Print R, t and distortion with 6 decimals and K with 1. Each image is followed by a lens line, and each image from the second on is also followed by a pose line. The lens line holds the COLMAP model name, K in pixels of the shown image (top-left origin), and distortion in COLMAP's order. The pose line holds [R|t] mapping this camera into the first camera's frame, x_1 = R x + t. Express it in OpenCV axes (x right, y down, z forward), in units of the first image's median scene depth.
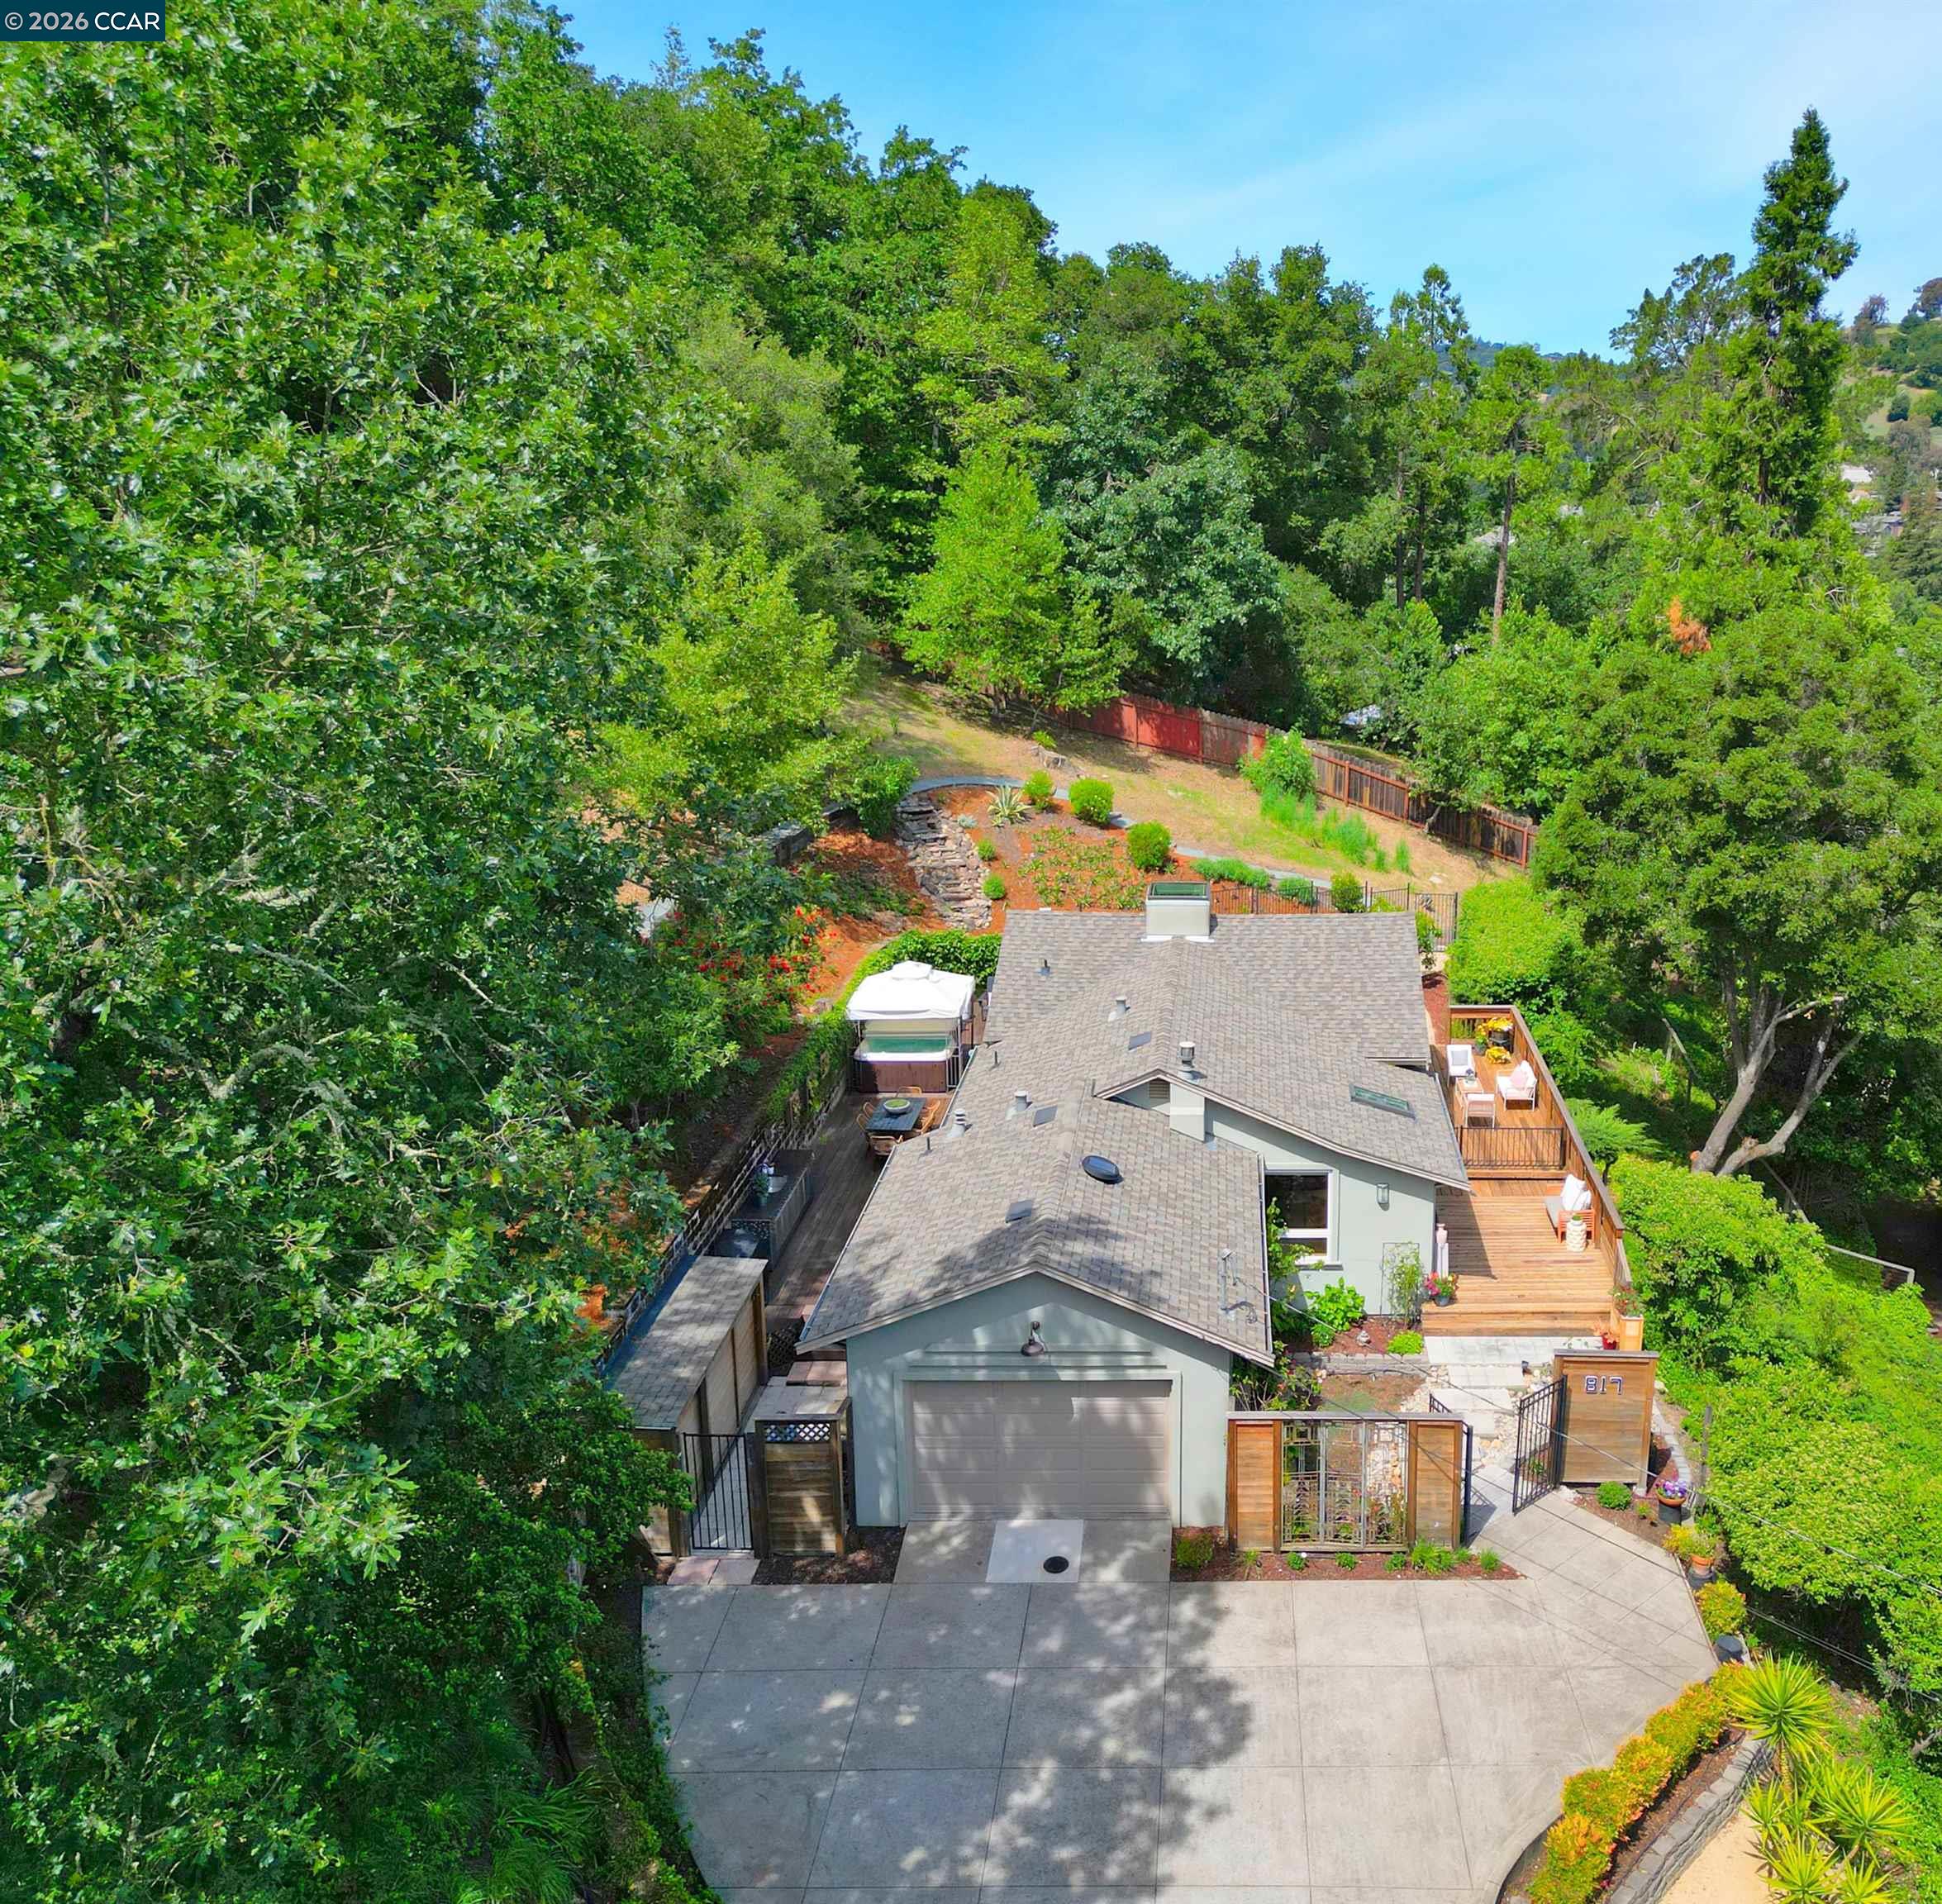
lens RADIAL K [[1792.6, 0, 1272.0], [0, 1792.6, 952.1], [0, 0, 1]] dist [0.118092, -0.186091]
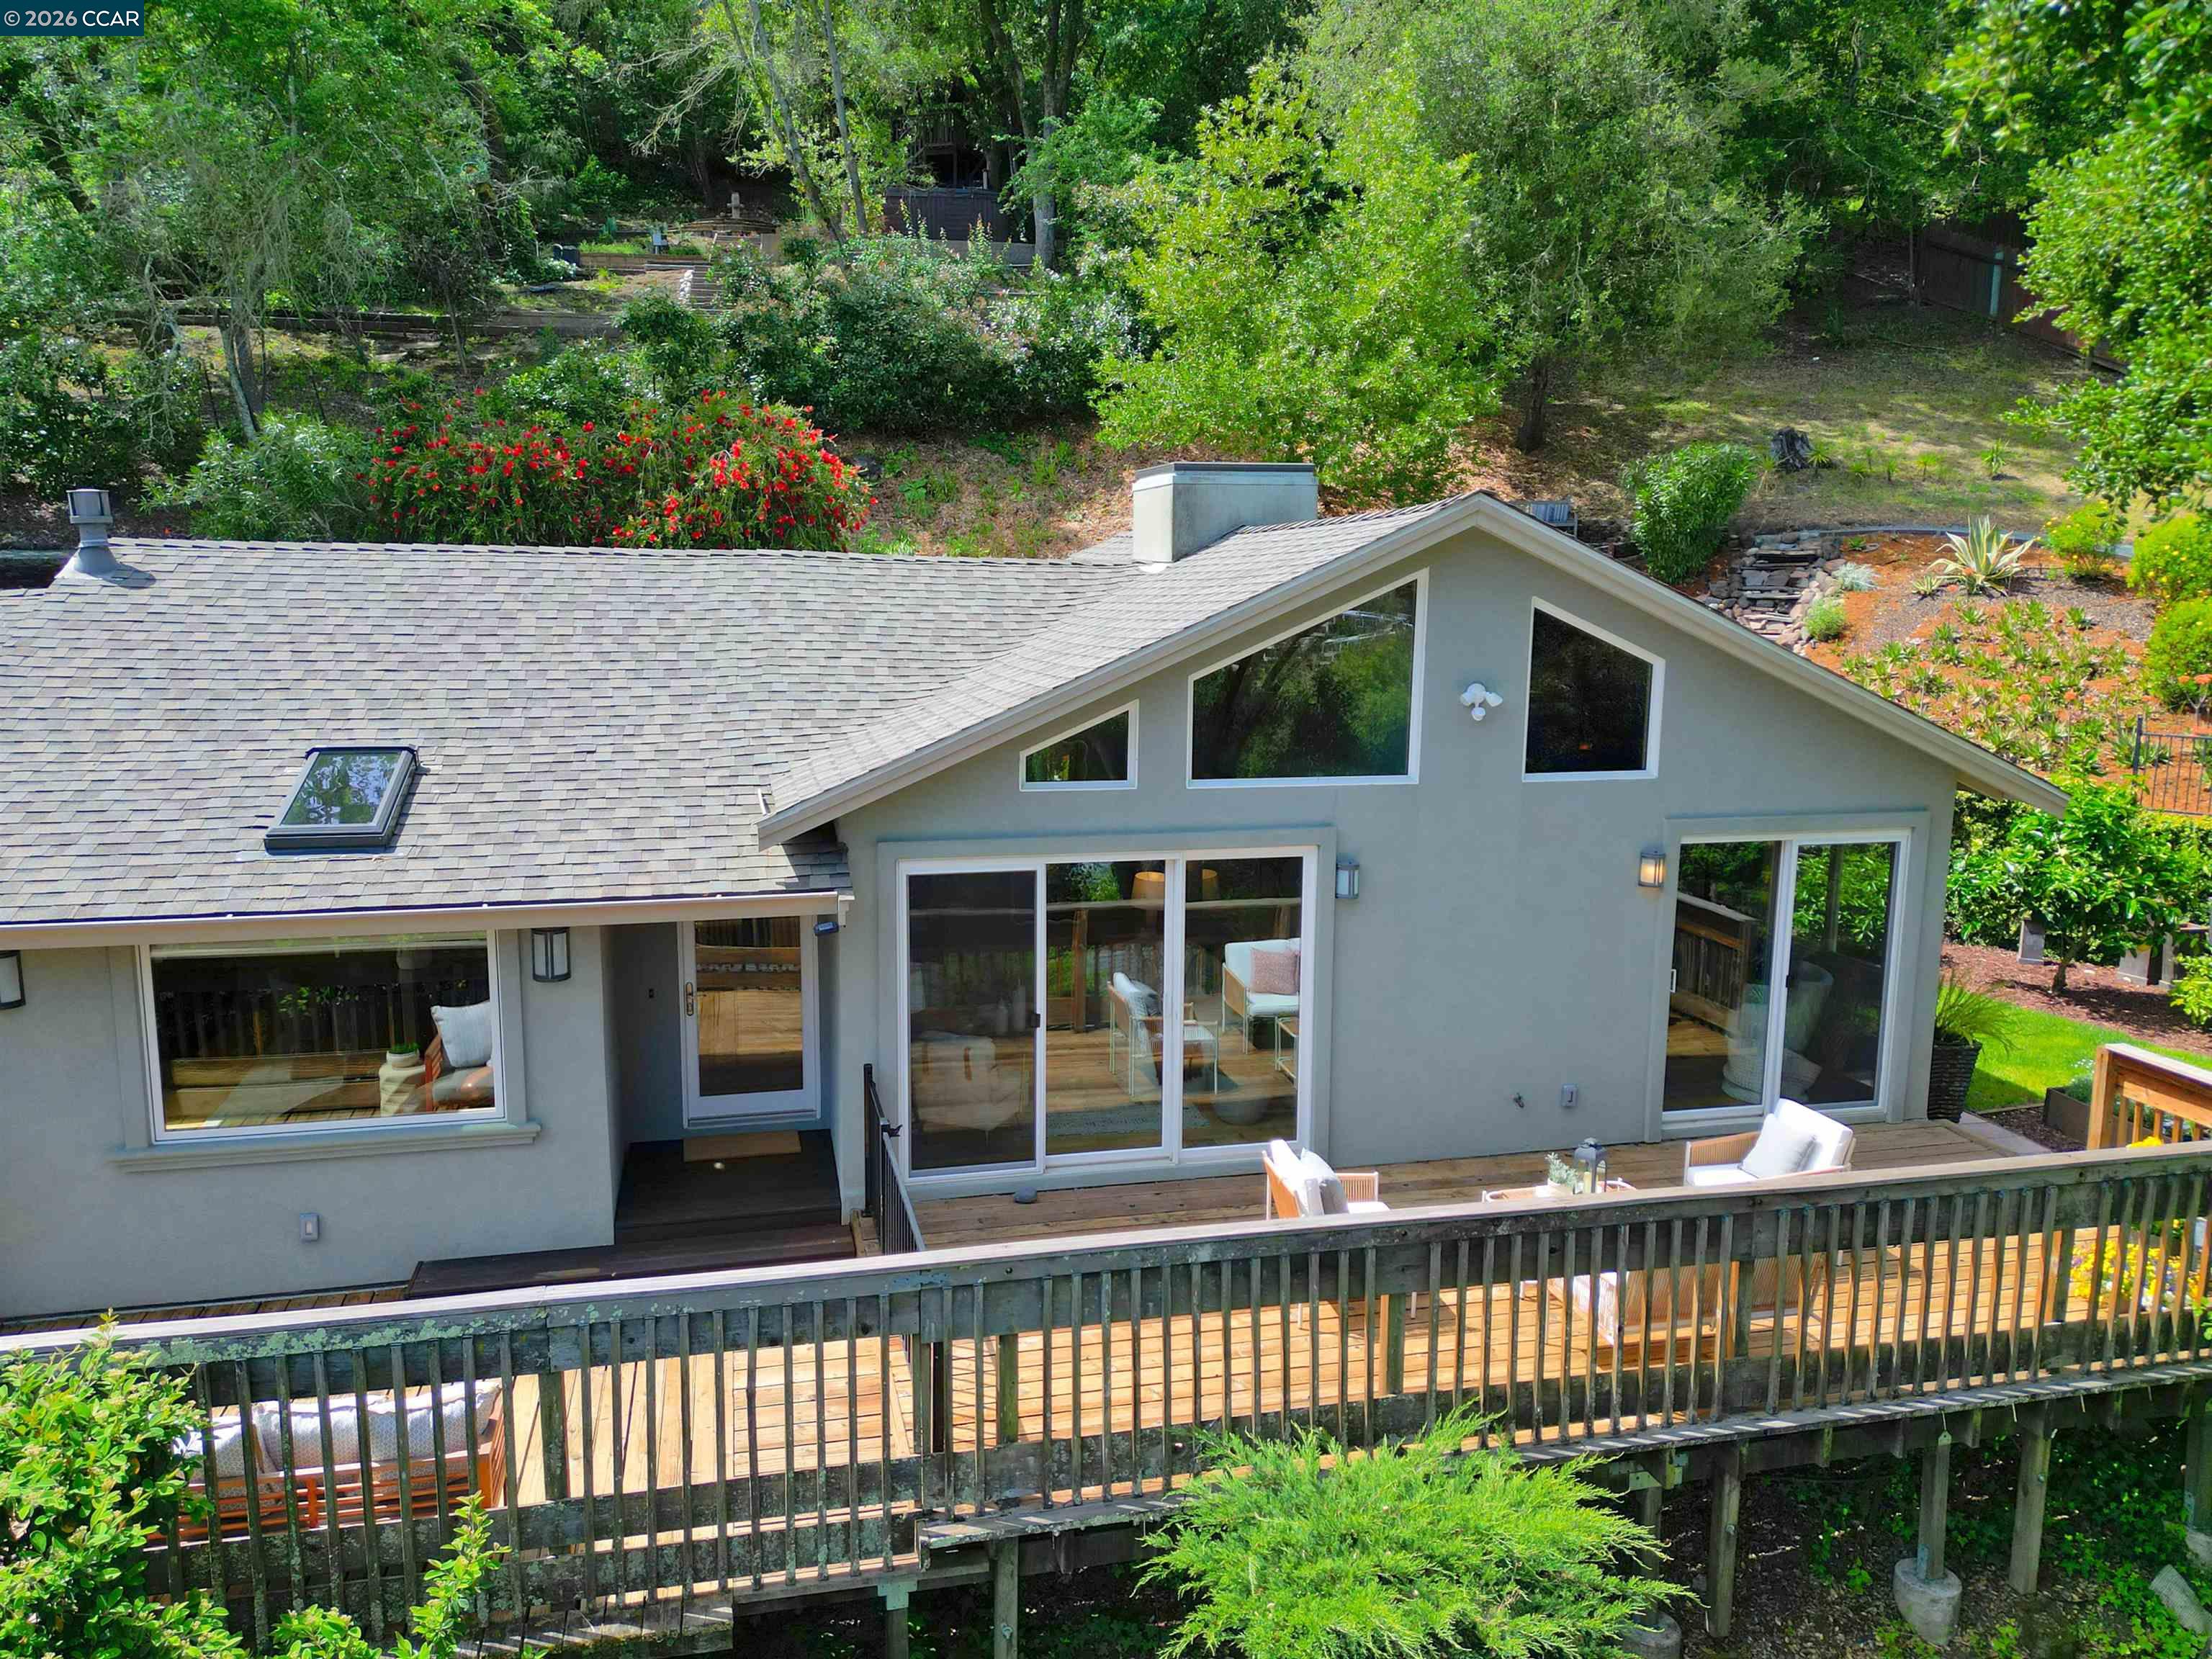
lens RADIAL K [[1568.6, 0, 1090.7], [0, 1568.6, 853.9], [0, 0, 1]] dist [0.056588, -0.054971]
pose [[0.213334, 0.162414, -0.963385, 0.239157], [-0.272196, 0.956921, 0.101049, 0.017933], [0.938295, 0.240672, 0.248352, 0.688244]]
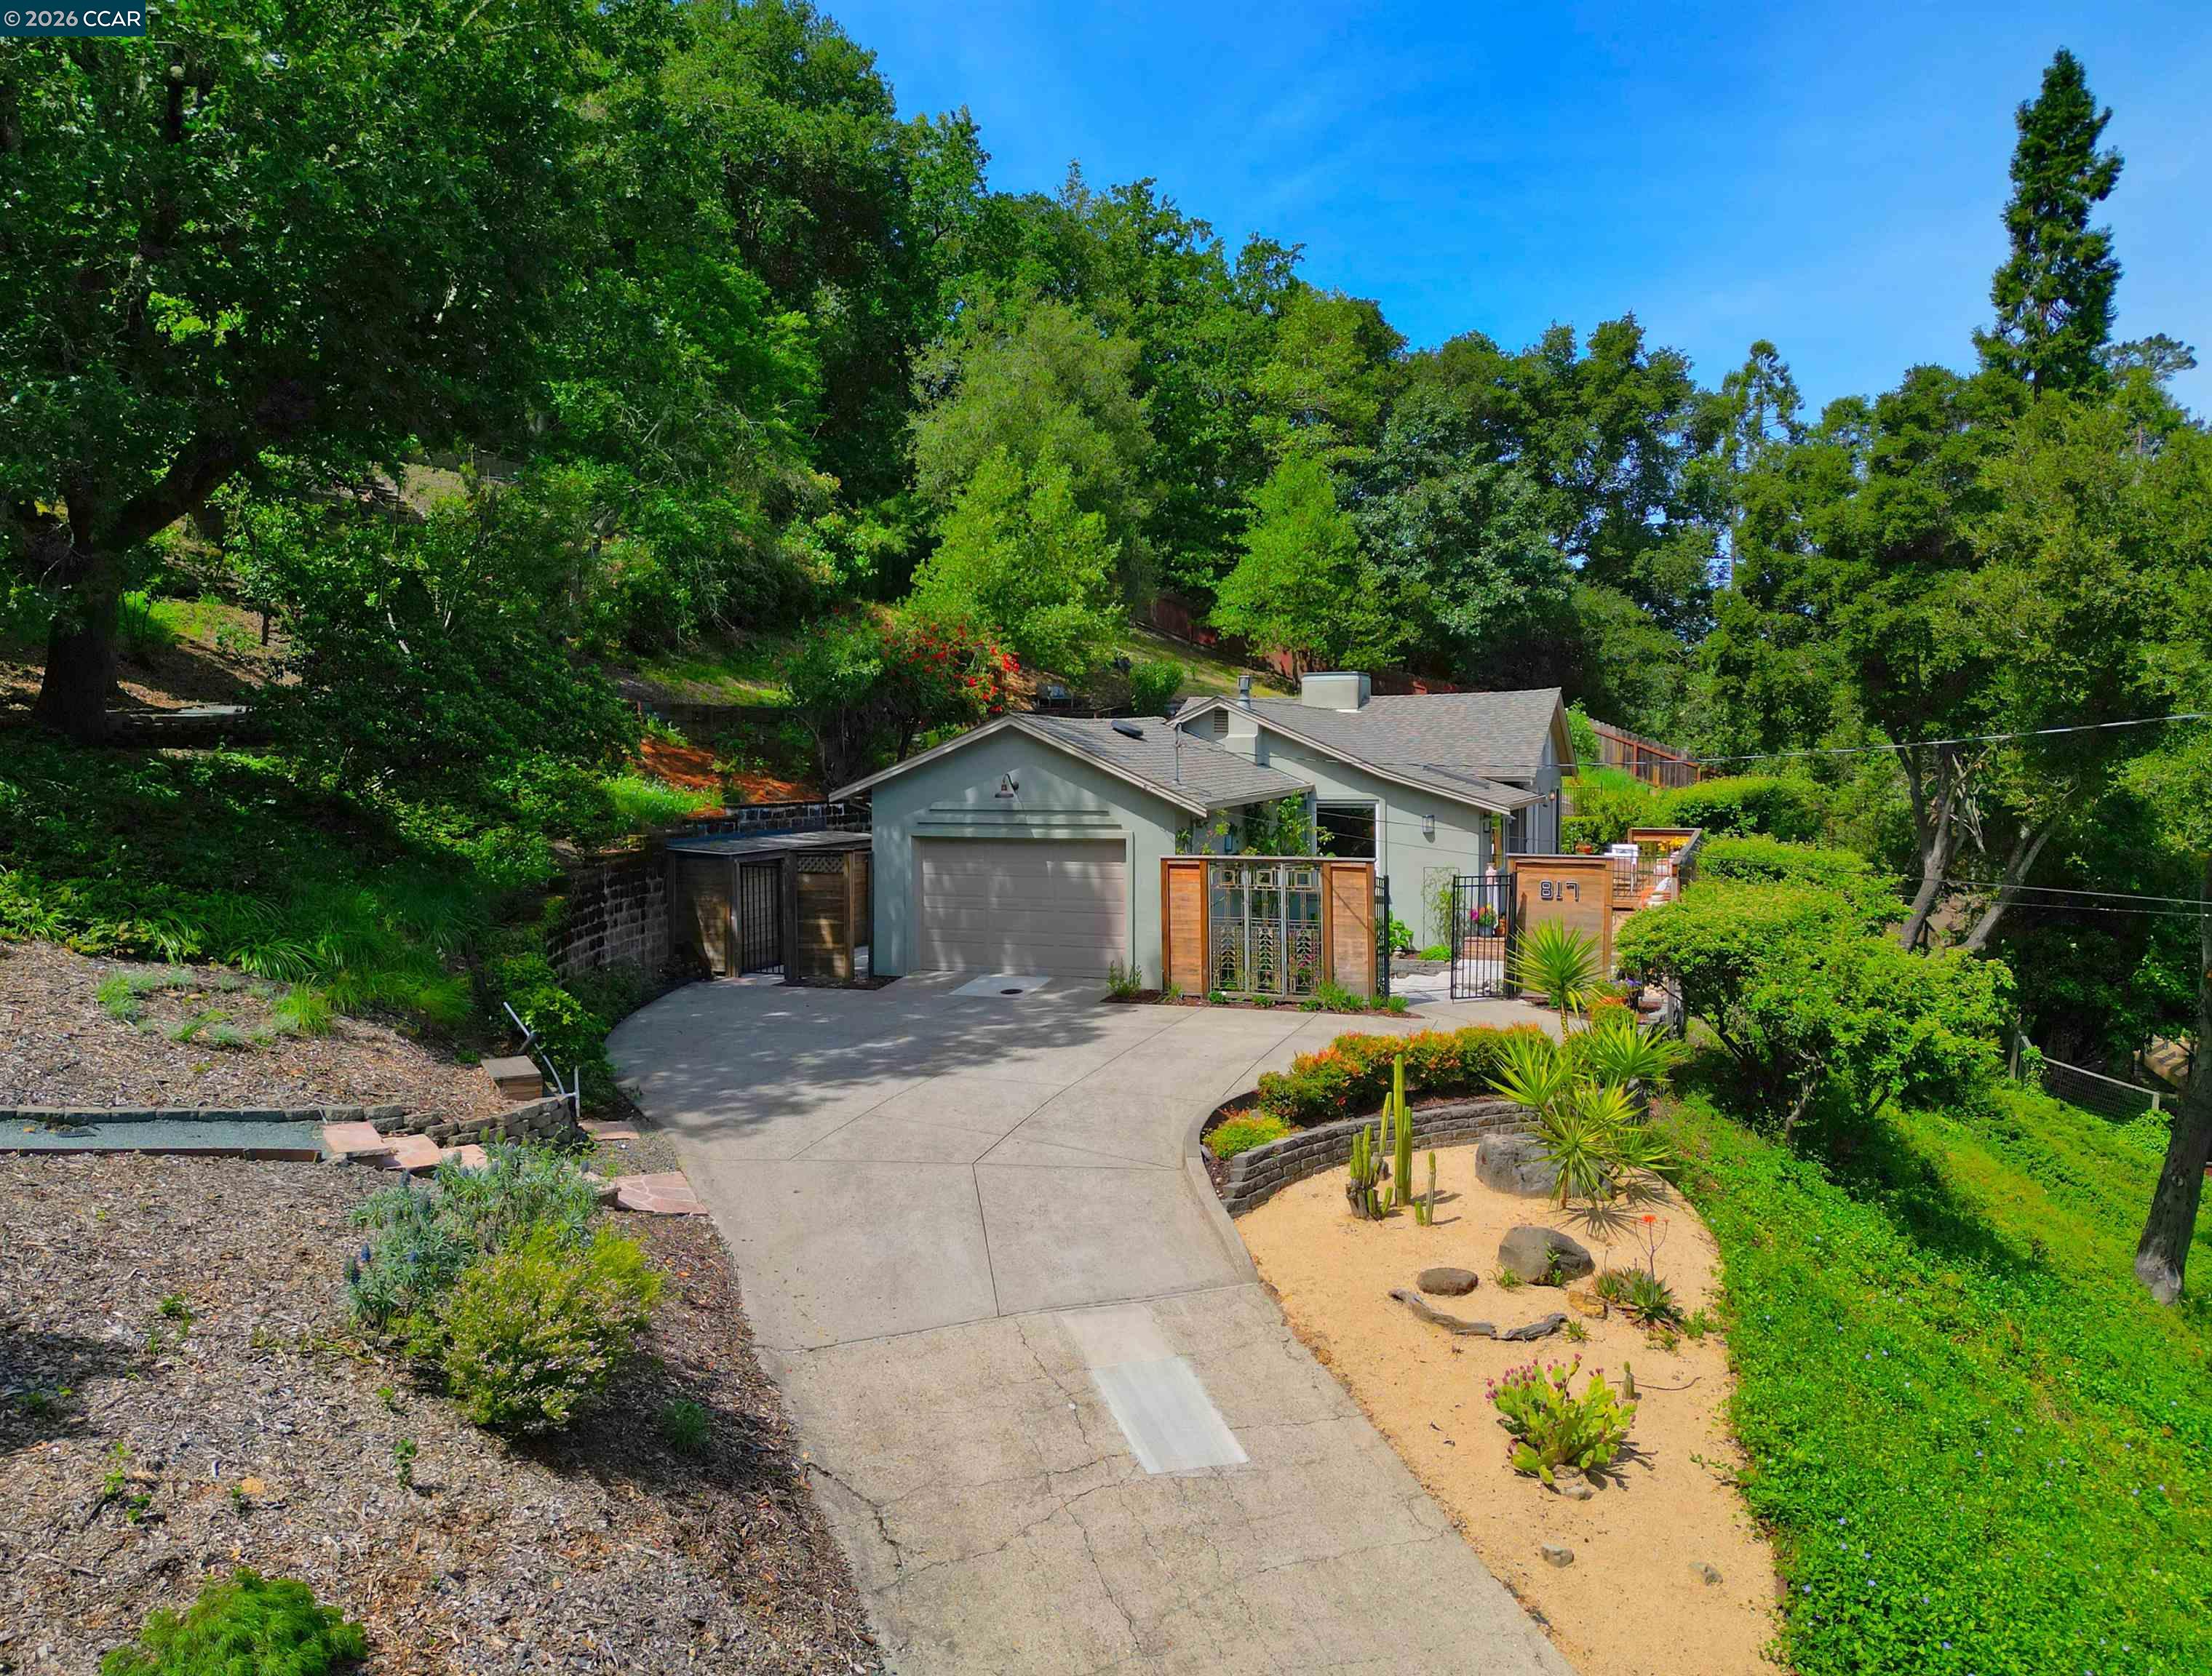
lens RADIAL K [[1624.8, 0, 1106.0], [0, 1624.8, 838.0], [0, 0, 1]] dist [0.081227, -0.087858]
pose [[0.924468, 0.004181, -0.381236, 0.152372], [-0.088399, 0.975041, -0.203669, 0.214277], [0.370869, 0.221986, 0.901764, 0.049248]]
